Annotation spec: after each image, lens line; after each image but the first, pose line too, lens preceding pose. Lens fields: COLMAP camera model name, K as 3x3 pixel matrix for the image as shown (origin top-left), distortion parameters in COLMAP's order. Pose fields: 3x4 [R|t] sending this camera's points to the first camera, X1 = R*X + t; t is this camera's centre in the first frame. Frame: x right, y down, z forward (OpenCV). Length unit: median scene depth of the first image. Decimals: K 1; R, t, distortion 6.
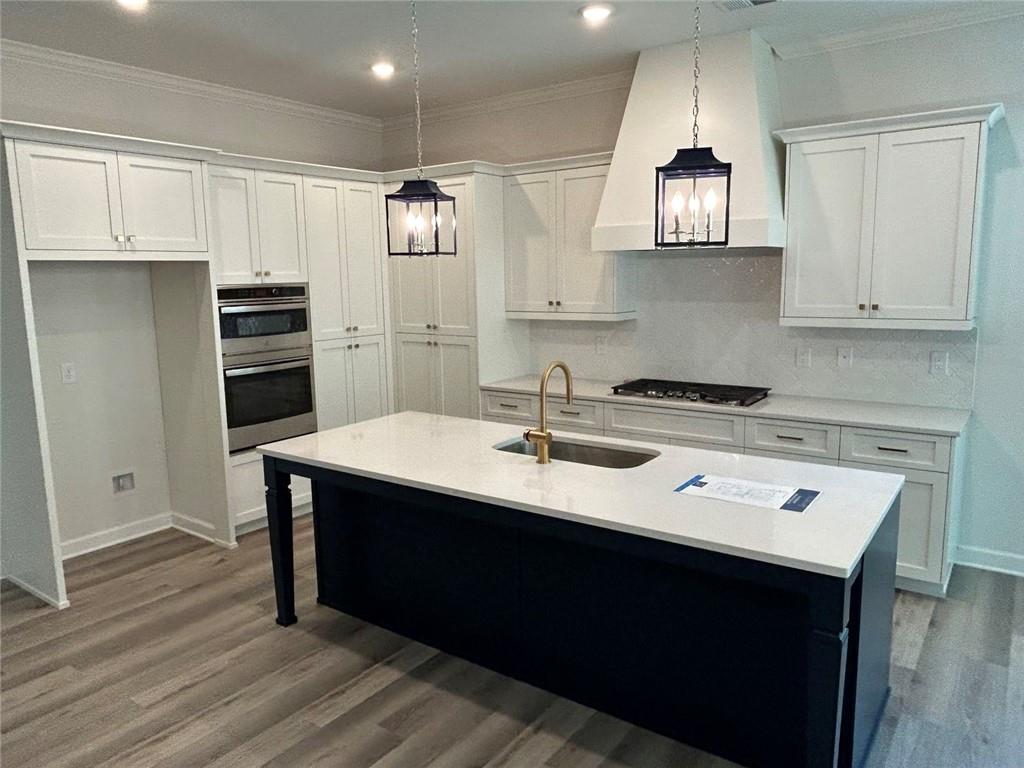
lens RADIAL K [[722.6, 0, 512.0], [0, 722.6, 384.0], [0, 0, 1]] dist [-0.004394, -0.001531]
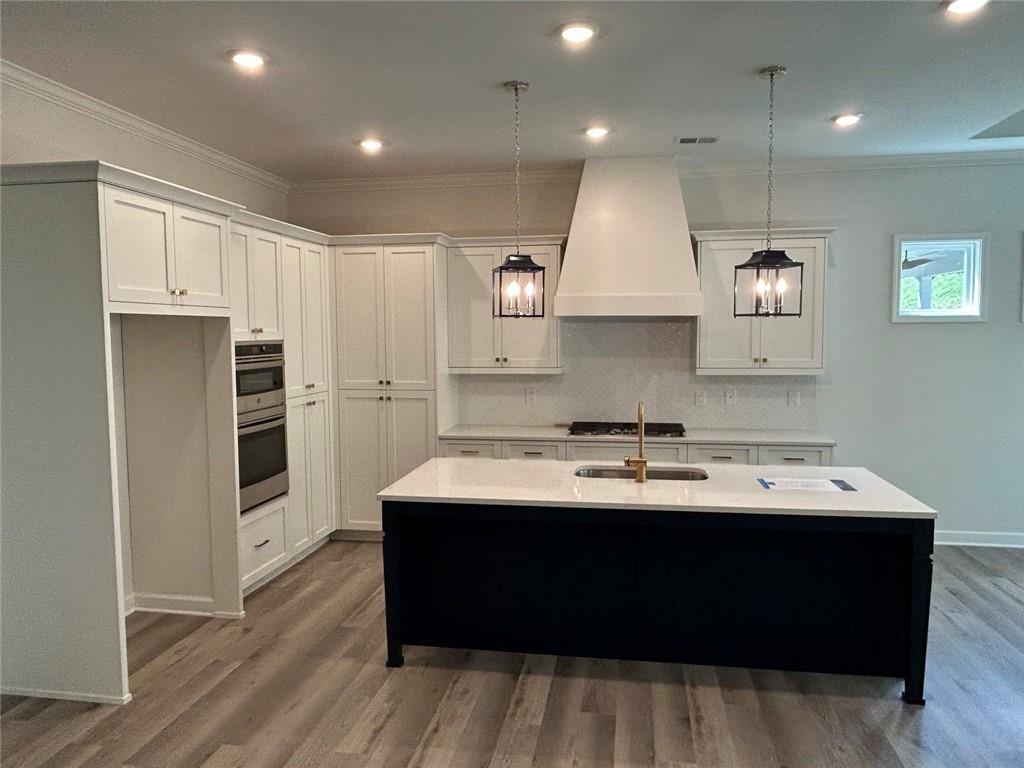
lens RADIAL K [[724.9, 0, 512.0], [0, 724.9, 384.0], [0, 0, 1]] dist [-0.000502, -0.000327]
pose [[0.892862, -0.020065, 0.449882, -0.524002], [0.057935, 0.995823, -0.070567, 0.010427], [-0.446587, 0.089071, 0.890295, -0.032128]]
